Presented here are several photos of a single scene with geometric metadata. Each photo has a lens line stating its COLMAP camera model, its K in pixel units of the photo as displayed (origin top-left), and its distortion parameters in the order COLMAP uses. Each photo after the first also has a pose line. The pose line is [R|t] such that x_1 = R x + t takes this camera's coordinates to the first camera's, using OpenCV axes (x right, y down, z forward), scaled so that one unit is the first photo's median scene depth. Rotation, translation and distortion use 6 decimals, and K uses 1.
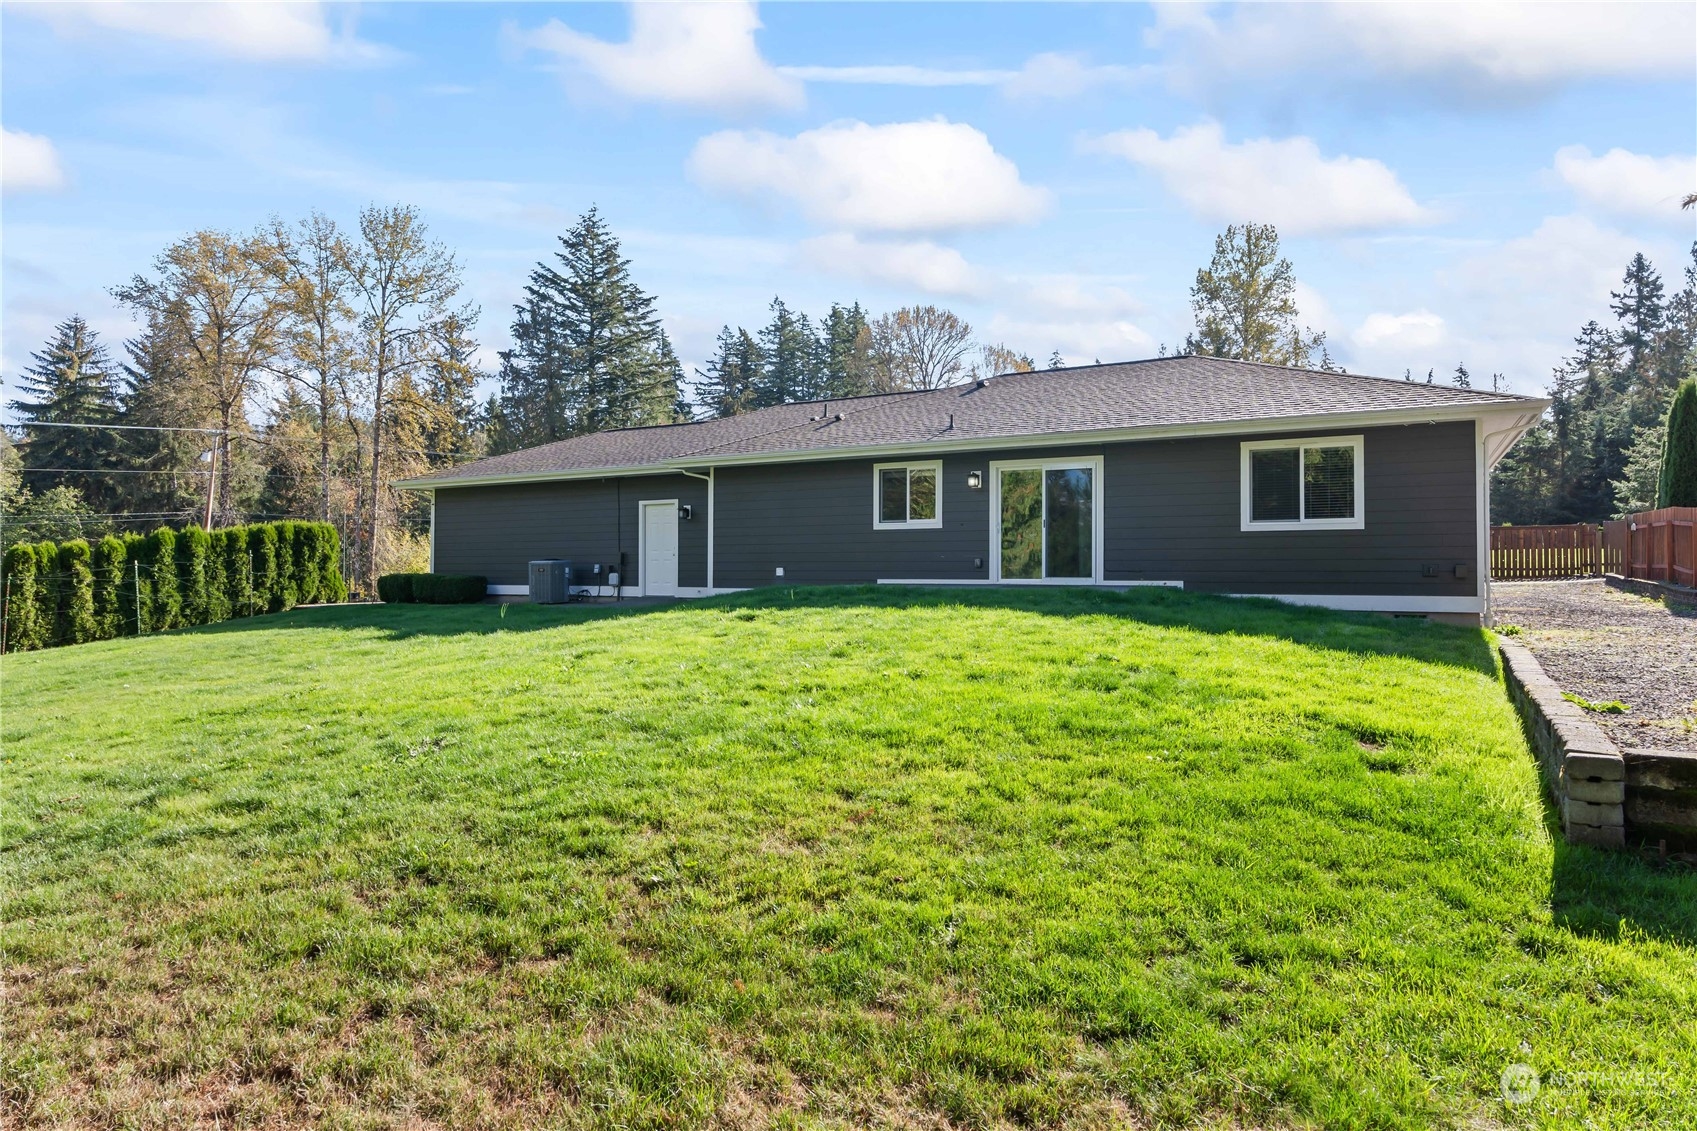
lens RADIAL K [[985.4, 0, 850.7], [0, 985.4, 566.7], [0, 0, 1]] dist [-0.006124, -0.001409]
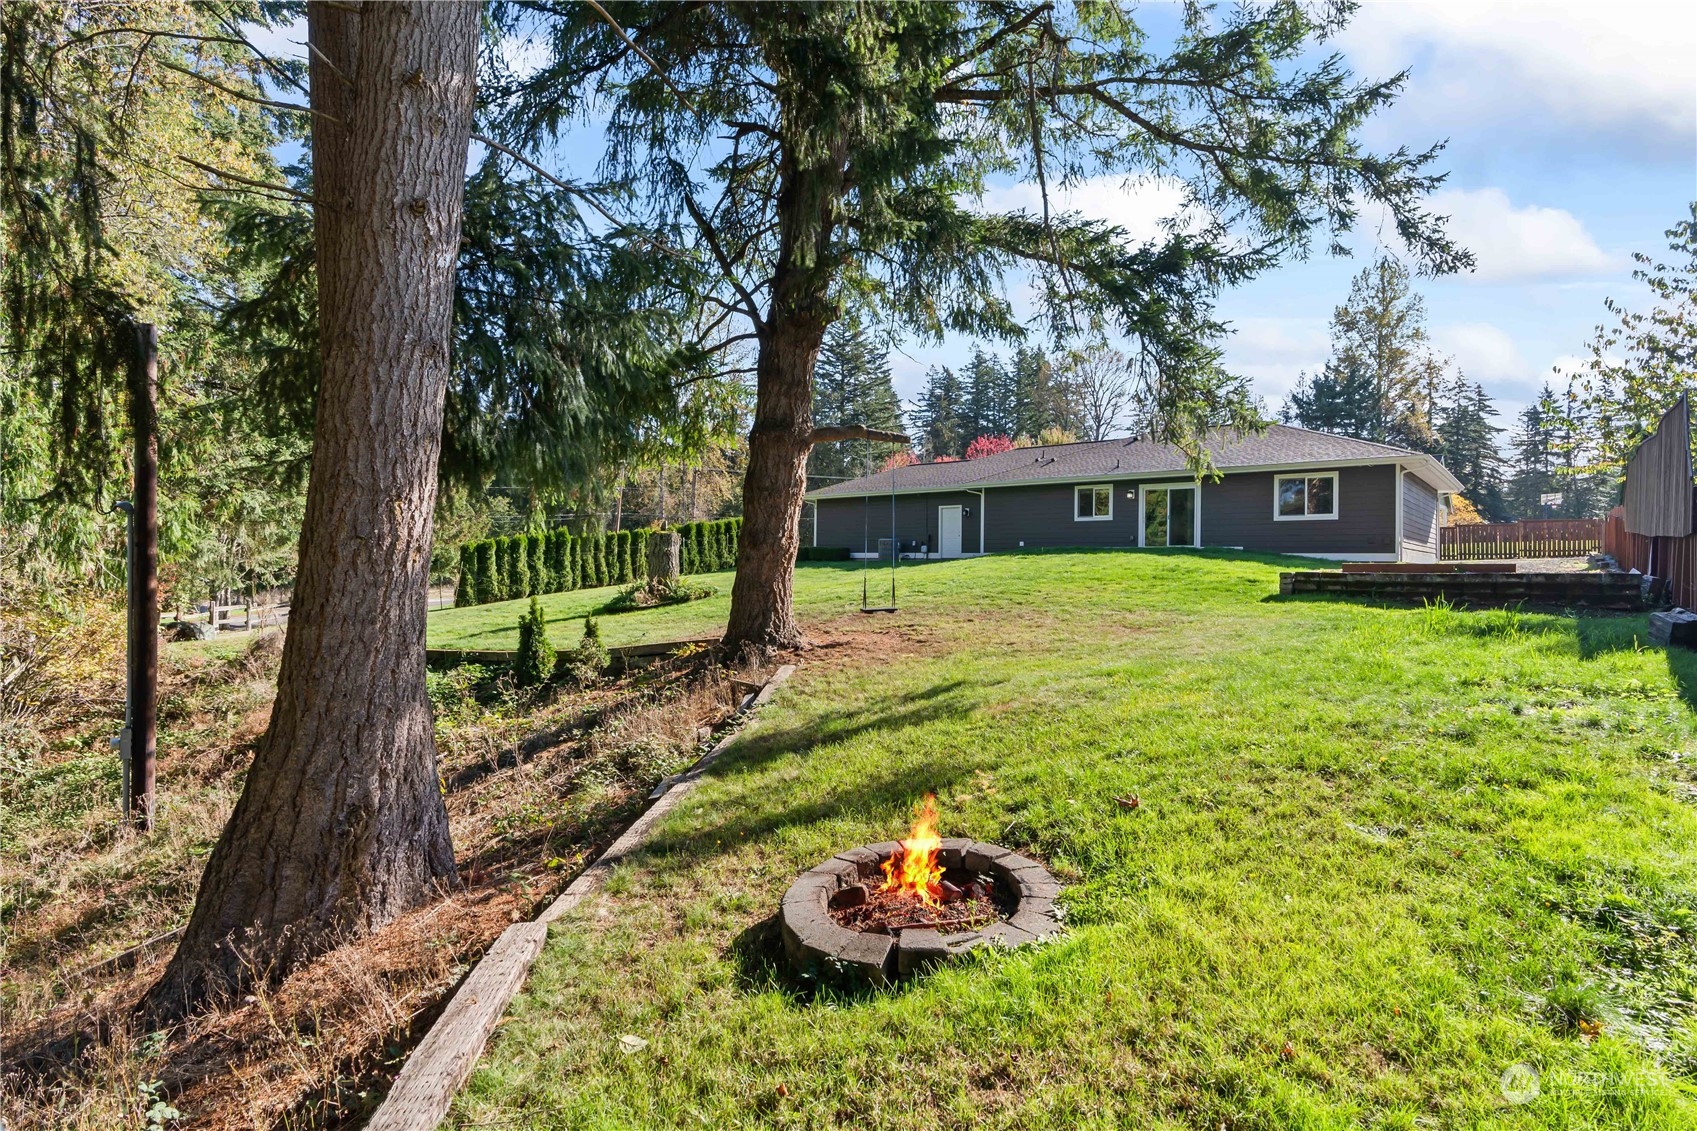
lens RADIAL K [[828.7, 0, 847.3], [0, 828.7, 559.6], [0, 0, 1]] dist [-0.009300, 0.002082]
pose [[0.977438, 0.008214, -0.211061, -0.050936], [-0.007666, 0.999965, 0.003414, 0.026202], [0.211082, -0.001719, 0.977467, -0.489968]]
